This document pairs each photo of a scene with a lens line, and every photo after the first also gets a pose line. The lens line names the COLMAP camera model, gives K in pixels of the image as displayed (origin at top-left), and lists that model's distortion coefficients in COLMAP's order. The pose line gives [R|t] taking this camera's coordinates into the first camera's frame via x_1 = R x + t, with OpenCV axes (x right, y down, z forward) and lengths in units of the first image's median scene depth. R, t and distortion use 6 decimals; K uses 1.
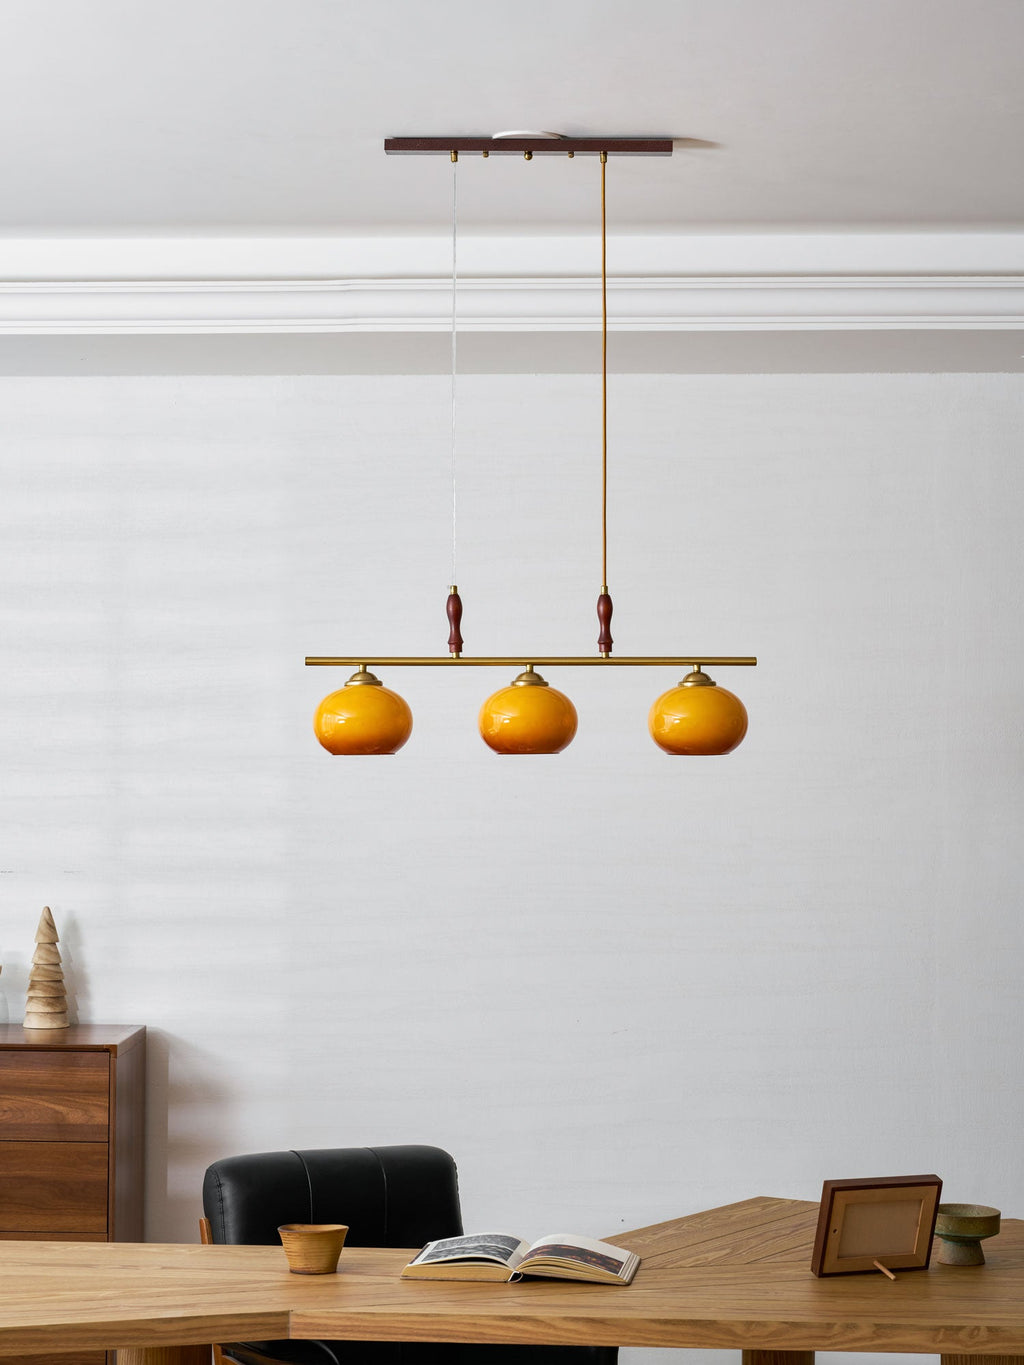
lens RADIAL K [[3029.5, 0, 517.3], [0, 3029.5, 607.0], [0, 0, 1]] dist [-0.029251, 0.276337]
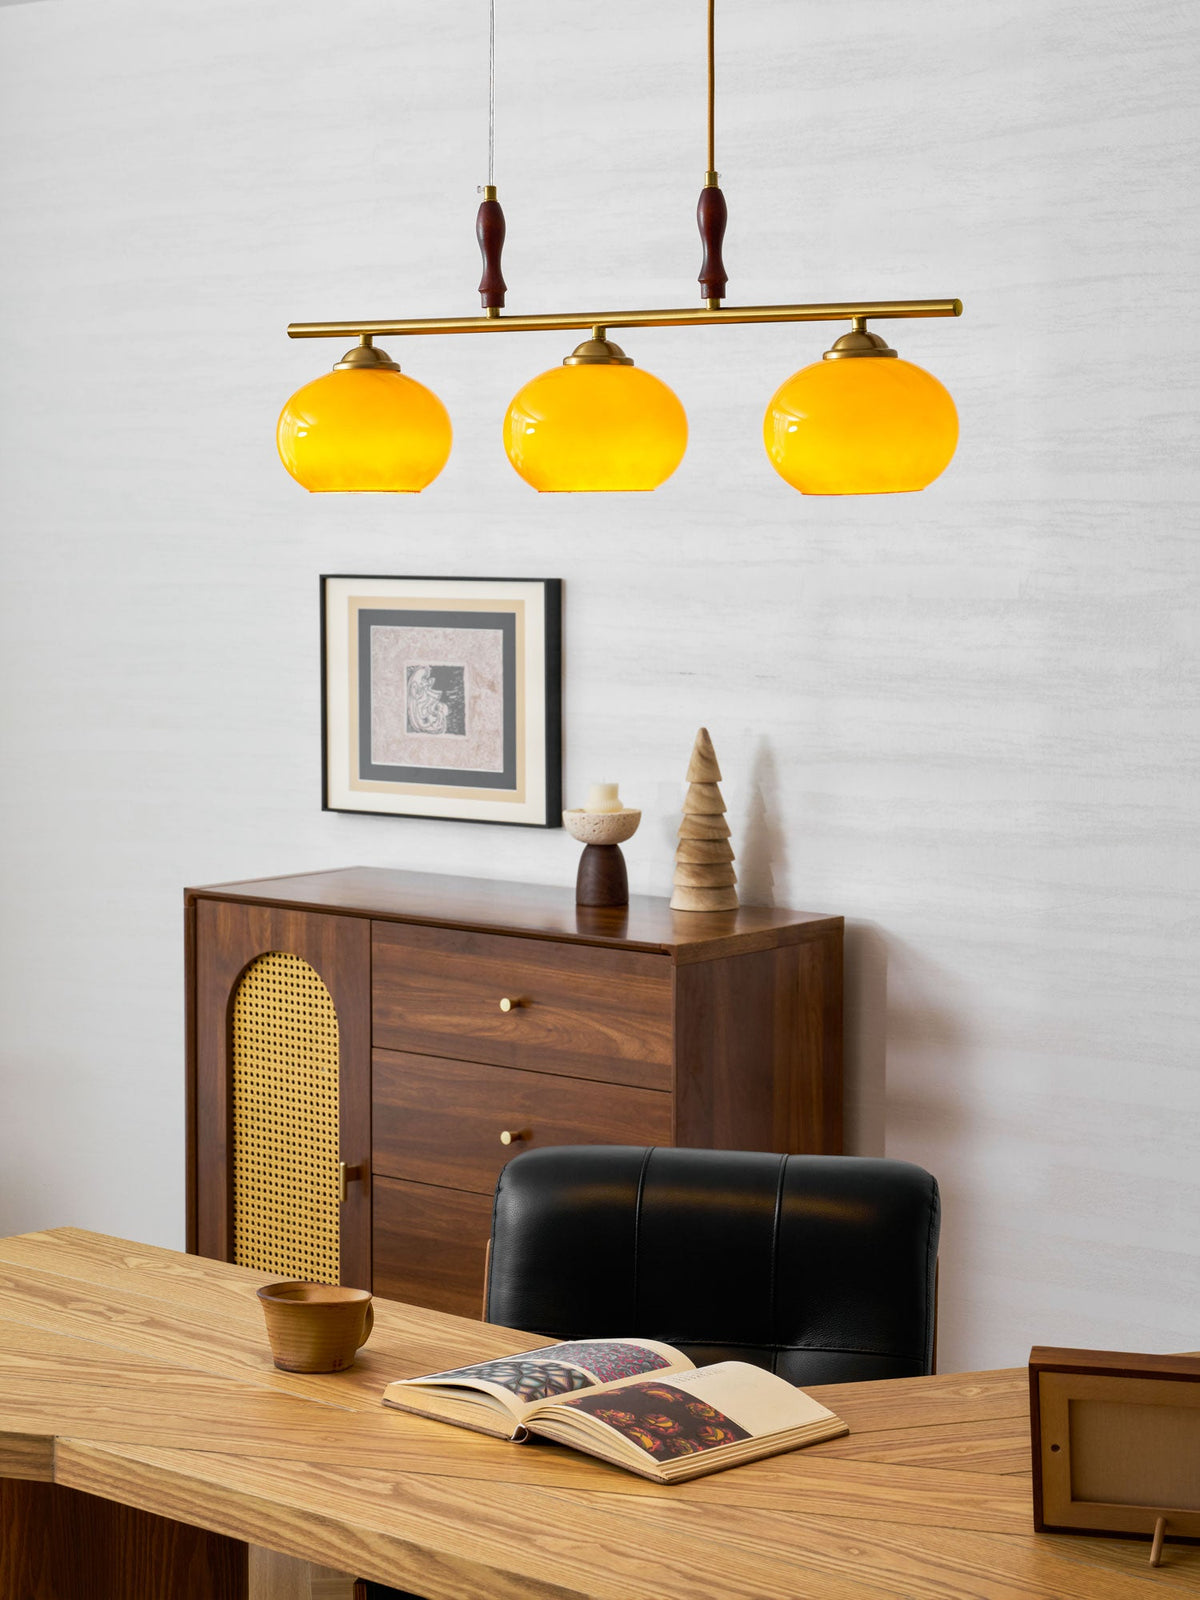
lens RADIAL K [[3531.7, 0, 599.2], [0, 3531.7, 751.8], [0, 0, 1]] dist [0.000912, -0.085662]
pose [[0.788870, 0.046429, -0.612804, 0.392704], [0.025992, 0.993729, 0.108749, 0.025888], [0.614010, -0.101716, 0.782716, 0.501113]]
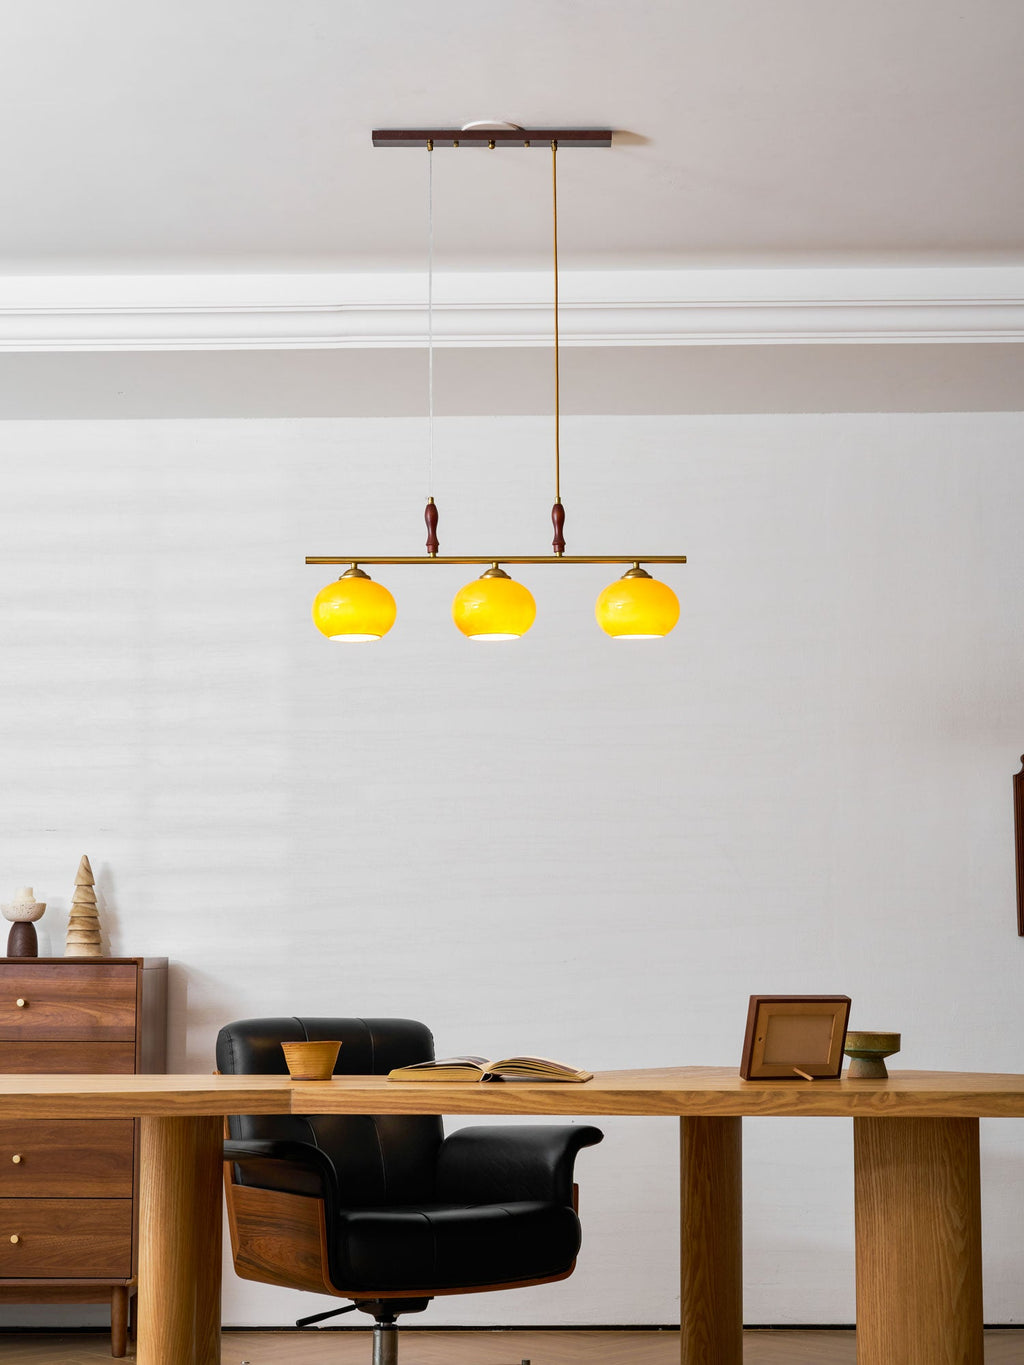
lens RADIAL K [[2422.5, 0, 514.0], [0, 2422.5, 662.5], [0, 0, 1]] dist [0.021903, 0.080696]
pose [[0.999825, -0.004156, 0.018236, -0.006037], [0.005701, 0.996318, -0.085548, 0.139068], [-0.017813, 0.085637, 0.996167, 0.059739]]
